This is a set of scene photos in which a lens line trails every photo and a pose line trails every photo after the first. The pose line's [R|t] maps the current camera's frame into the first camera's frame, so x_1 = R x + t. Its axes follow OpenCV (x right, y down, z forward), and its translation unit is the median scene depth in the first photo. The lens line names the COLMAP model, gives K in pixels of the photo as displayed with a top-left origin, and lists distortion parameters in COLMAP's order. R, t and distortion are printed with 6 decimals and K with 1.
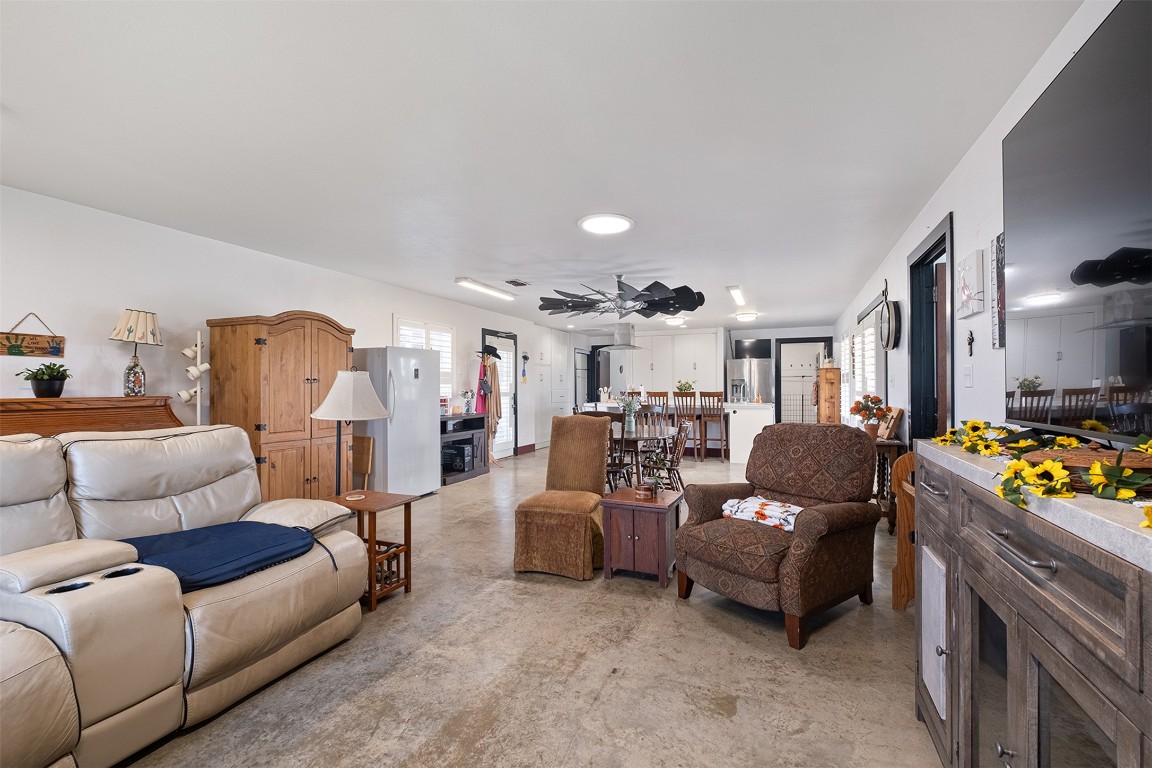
lens RADIAL K [[498.3, 0, 571.8], [0, 498.3, 381.9], [0, 0, 1]] dist [-0.001473, -0.000344]
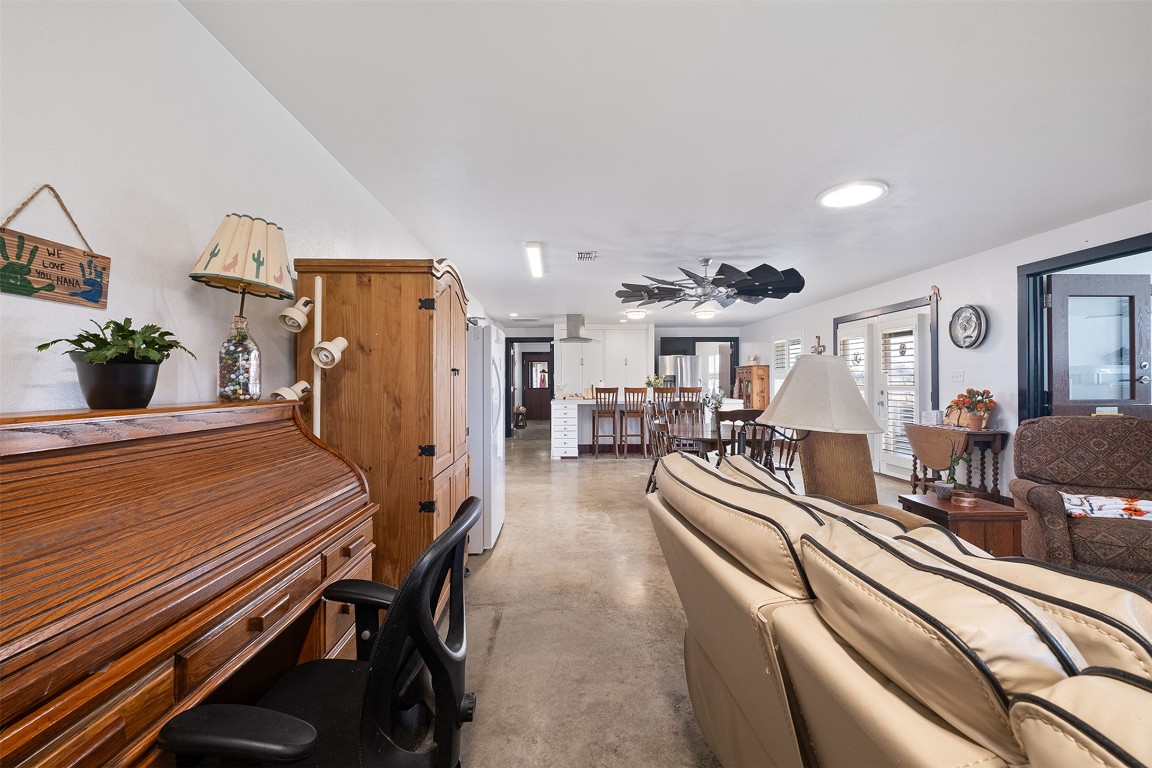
lens RADIAL K [[498.3, 0, 576.2], [0, 498.3, 378.4], [0, 0, 1]] dist [-0.001473, -0.000344]
pose [[0.910491, 0.001753, 0.413526, -0.354106], [-0.001220, 0.999998, -0.001554, 0.003562], [-0.413528, 0.000911, 0.910491, 0.197234]]
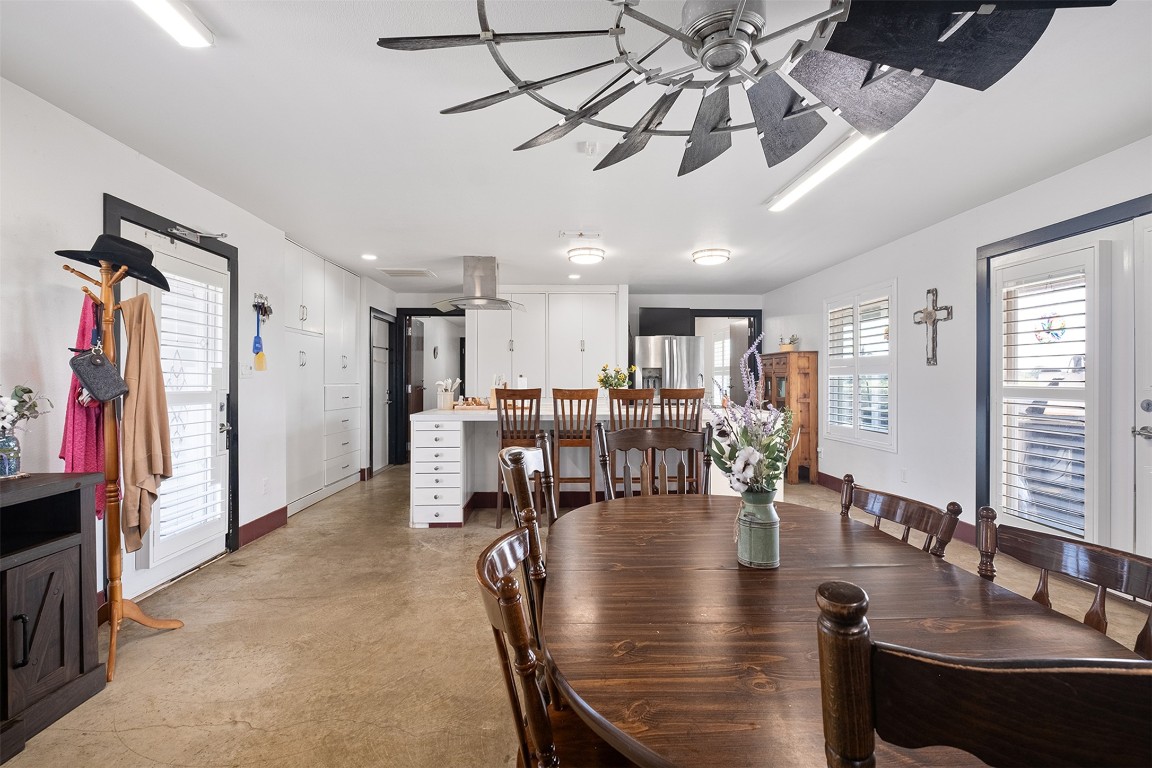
lens RADIAL K [[531.0, 0, 577.3], [0, 531.0, 378.4], [0, 0, 1]] dist [-0.006068, -0.000797]
pose [[0.905656, 0.003981, 0.423995, -0.049941], [-0.006439, 0.999970, 0.004365, 0.007576], [-0.423965, -0.006683, 0.905654, 0.578801]]
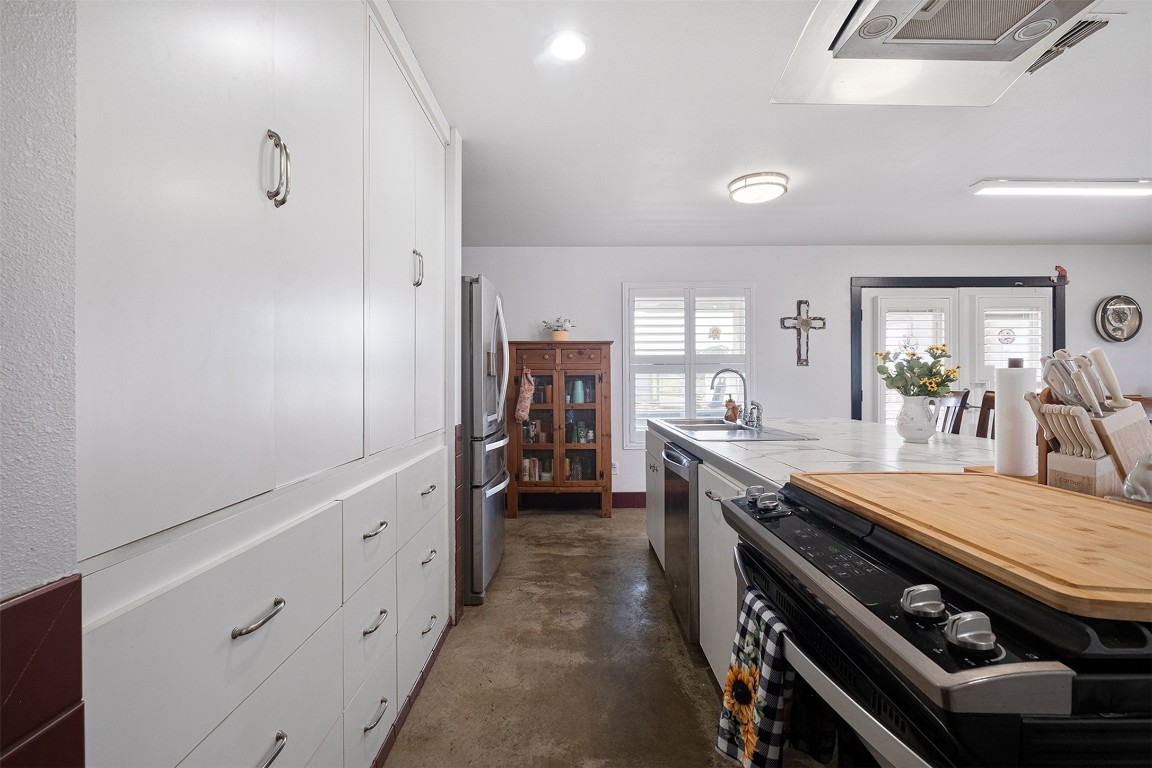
lens RADIAL K [[498.3, 0, 575.7], [0, 498.3, 384.5], [0, 0, 1]] dist [-0.001473, -0.000344]
pose [[-0.391695, 0.007220, 0.920067, 0.067070], [0.000290, 0.999970, -0.007723, 0.021767], [-0.920095, -0.002758, -0.391685, 1.417449]]
